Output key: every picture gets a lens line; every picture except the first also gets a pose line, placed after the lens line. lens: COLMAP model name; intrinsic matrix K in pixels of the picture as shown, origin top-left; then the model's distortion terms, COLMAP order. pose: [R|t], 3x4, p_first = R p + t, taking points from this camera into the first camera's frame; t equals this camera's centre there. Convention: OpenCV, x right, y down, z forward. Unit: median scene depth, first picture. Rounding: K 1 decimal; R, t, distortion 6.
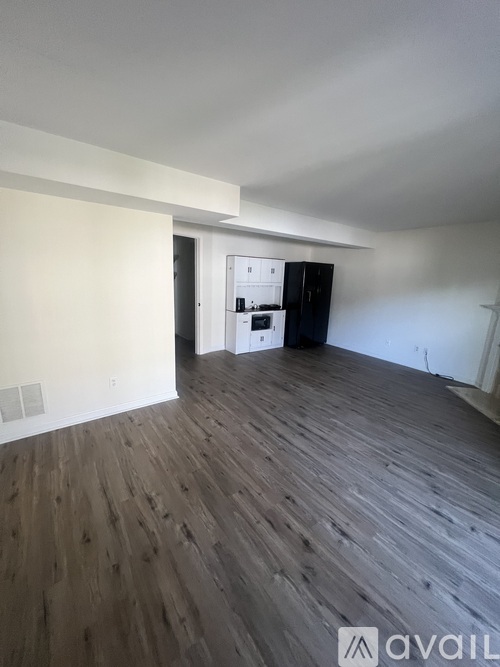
lens RADIAL K [[267.5, 0, 252.2], [0, 267.5, 328.8], [0, 0, 1]] dist [0.008184, 0.000929]
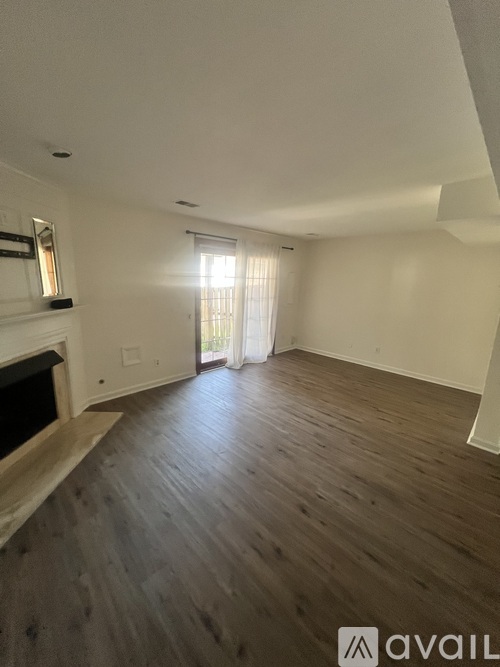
lens RADIAL K [[267.5, 0, 253.5], [0, 267.5, 330.8], [0, 0, 1]] dist [0.008184, 0.000929]
pose [[-0.987035, -0.043966, -0.154367, 0.585703], [-0.100438, 0.919370, 0.380358, -0.351613], [0.125198, 0.390930, -0.911866, 1.737828]]
